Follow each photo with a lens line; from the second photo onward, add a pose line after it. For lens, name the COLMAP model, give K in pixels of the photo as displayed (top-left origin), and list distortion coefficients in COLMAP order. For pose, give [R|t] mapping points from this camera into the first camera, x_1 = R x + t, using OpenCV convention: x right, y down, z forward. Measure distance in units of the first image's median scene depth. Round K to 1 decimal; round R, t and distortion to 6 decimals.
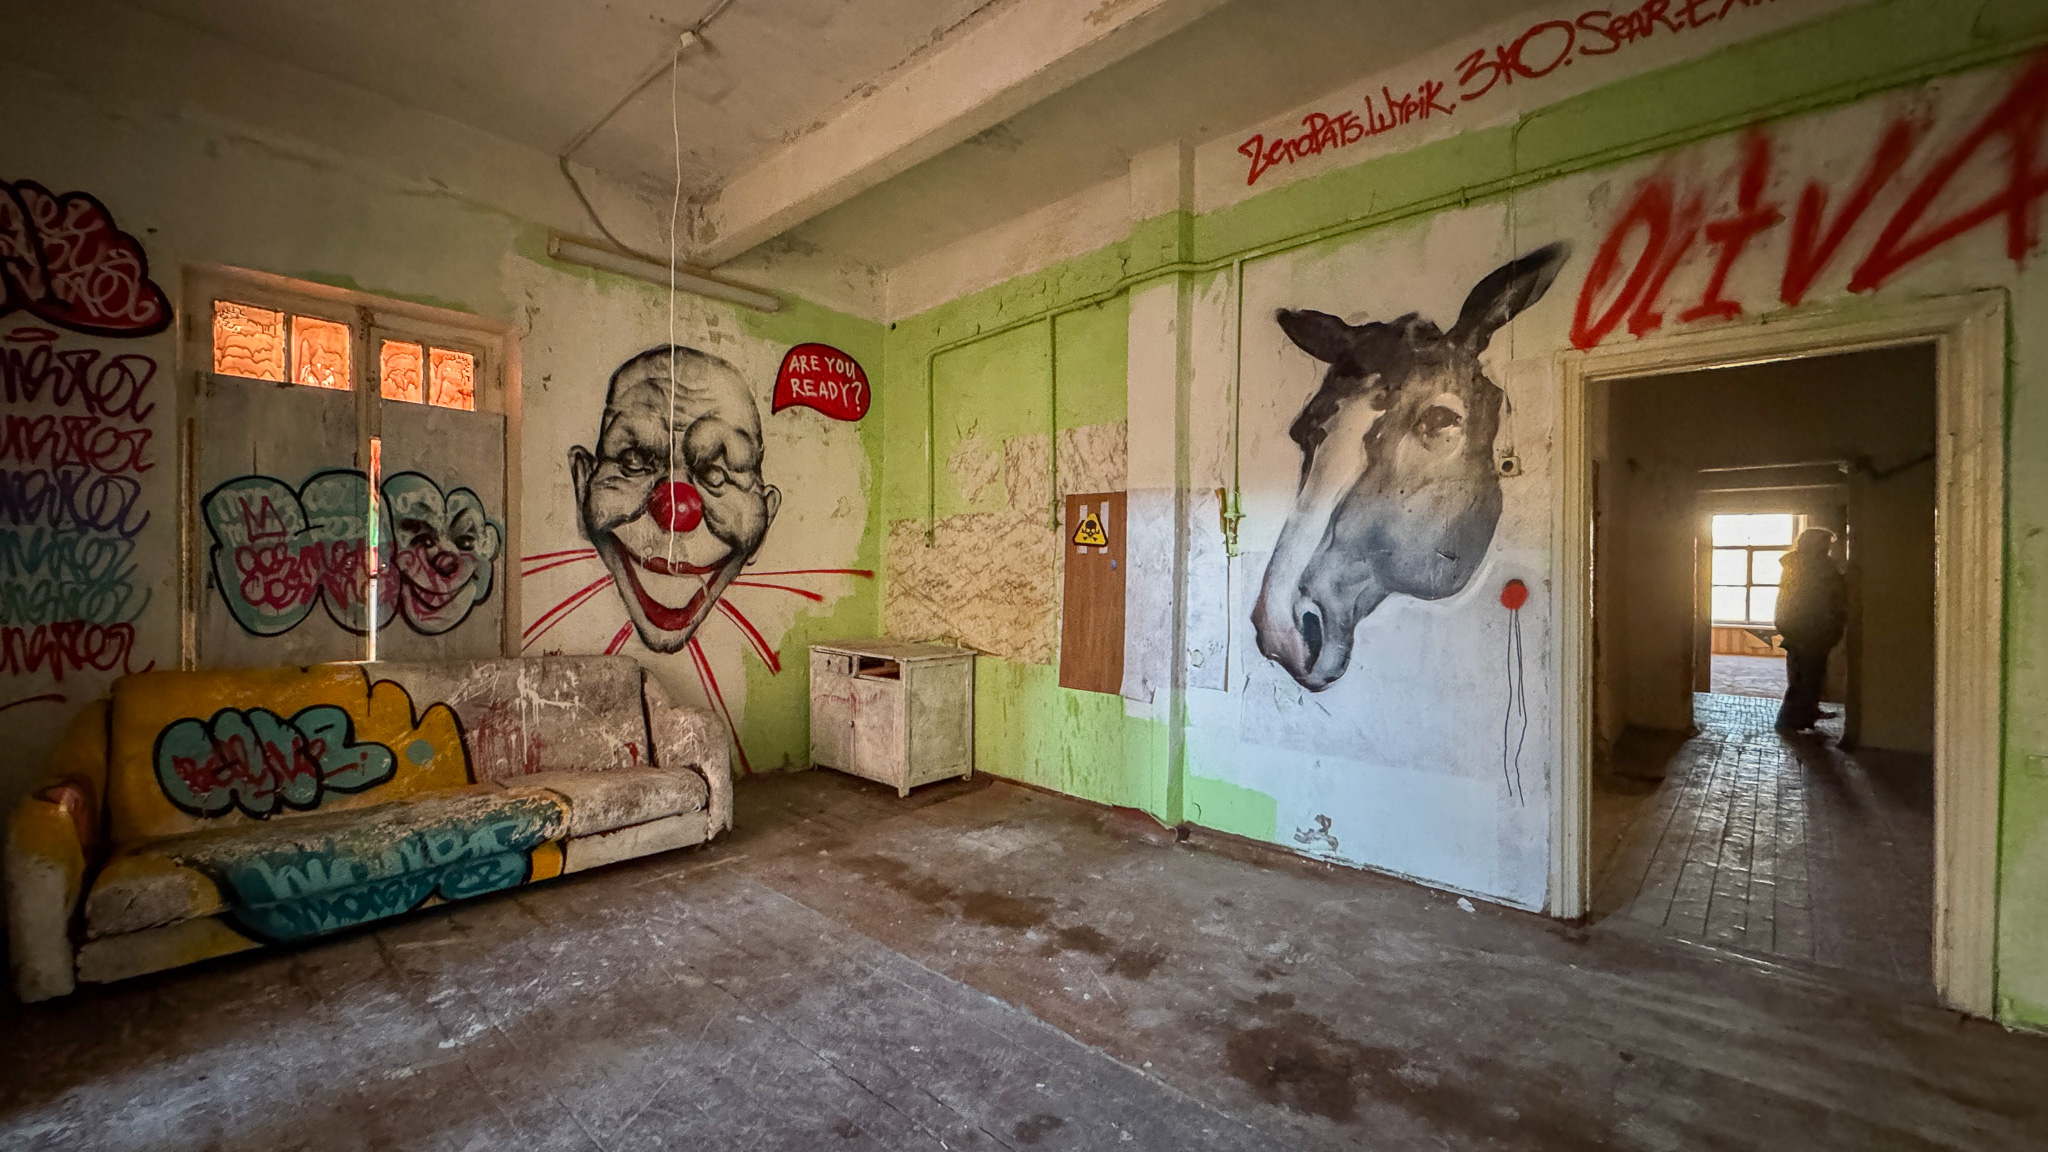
lens RADIAL K [[813.3, 0, 1024.0], [0, 813.3, 576.0], [0, 0, 1]] dist [-0.000454, -0.000113]
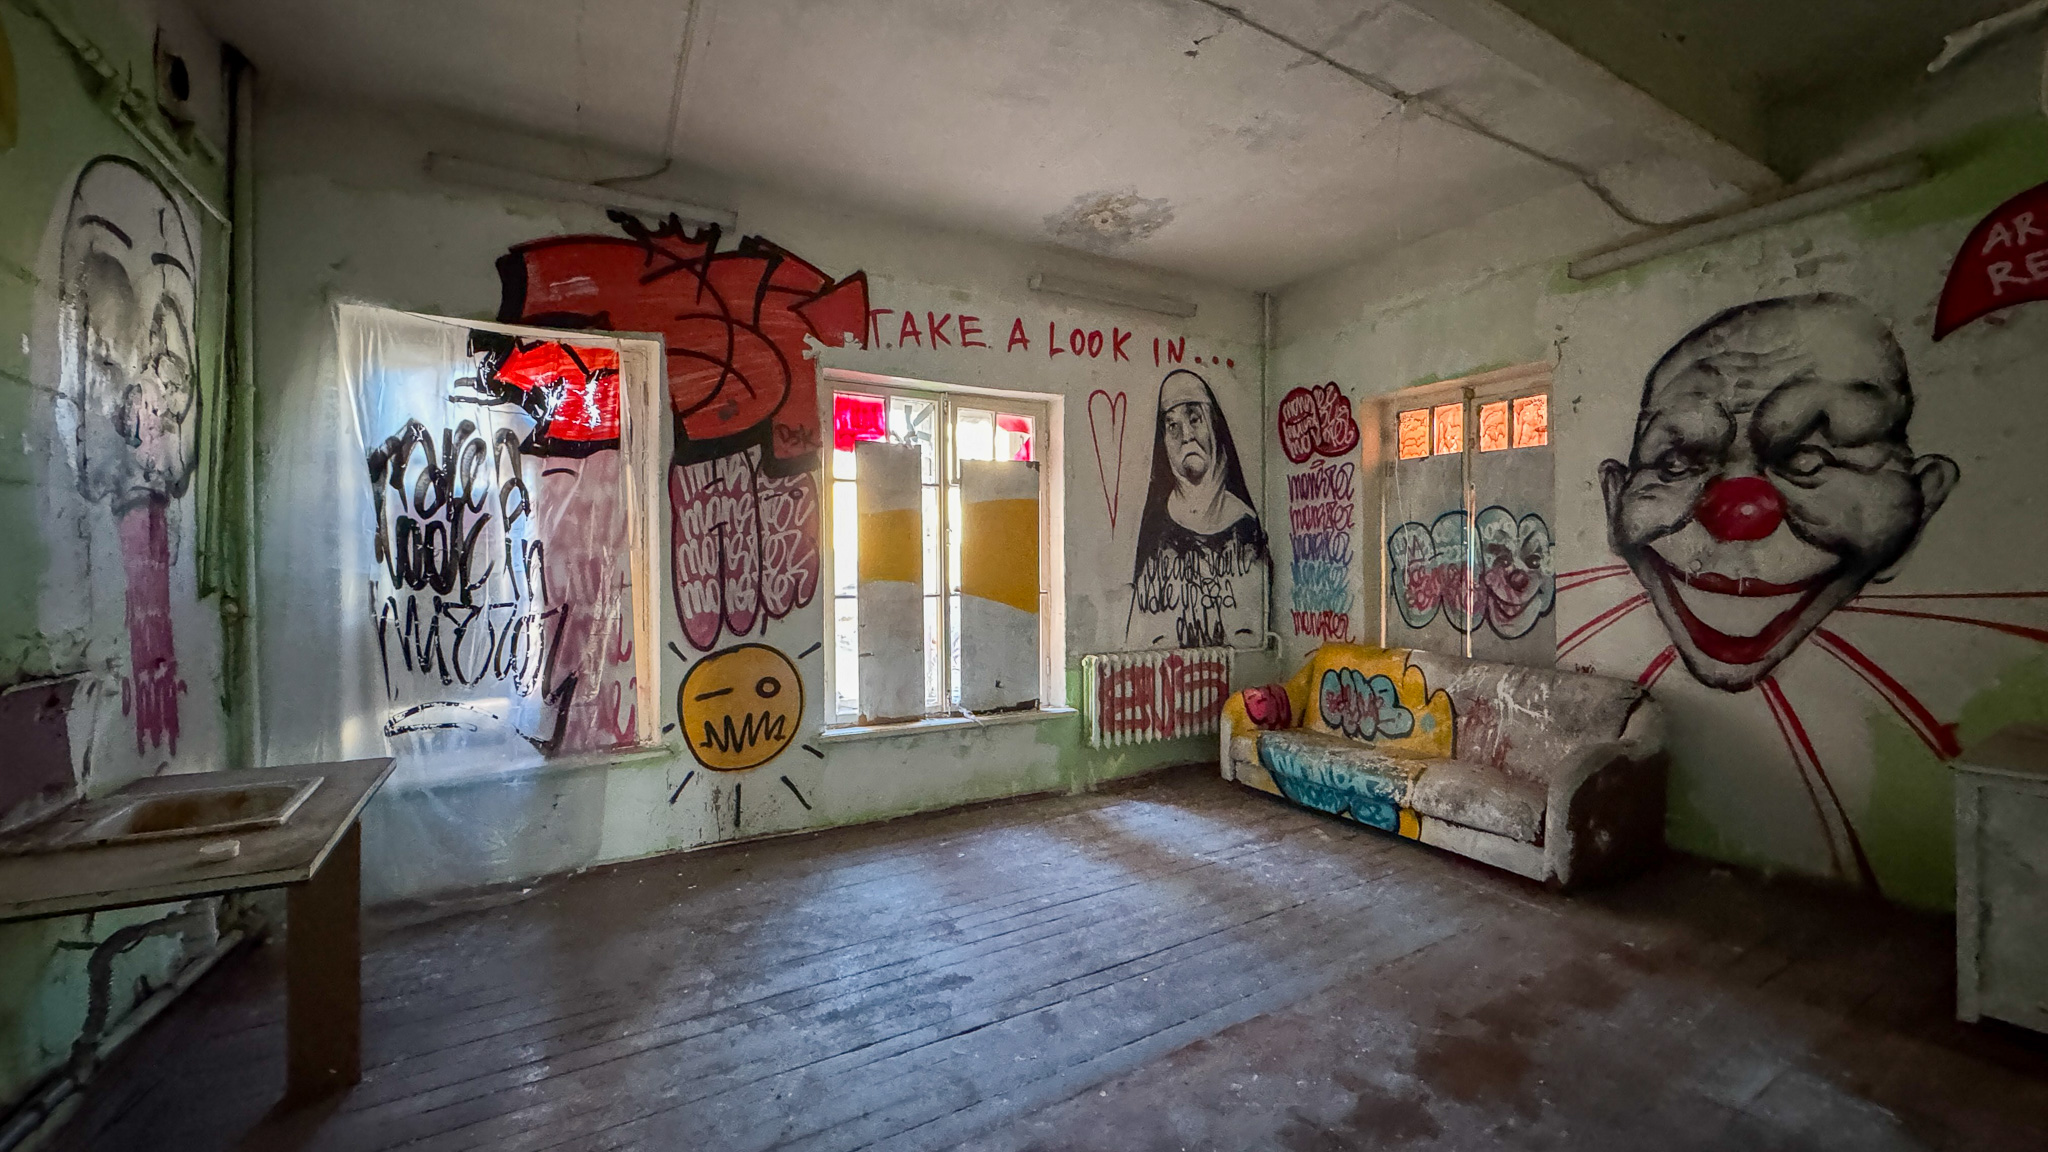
lens RADIAL K [[813.3, 0, 1024.0], [0, 813.3, 576.0], [0, 0, 1]] dist [-0.000454, -0.000113]
pose [[-0.297128, 0.006904, -0.954813, 0.623994], [-0.000755, 0.999972, 0.007465, -0.028920], [0.954837, 0.002938, -0.297114, 0.655833]]
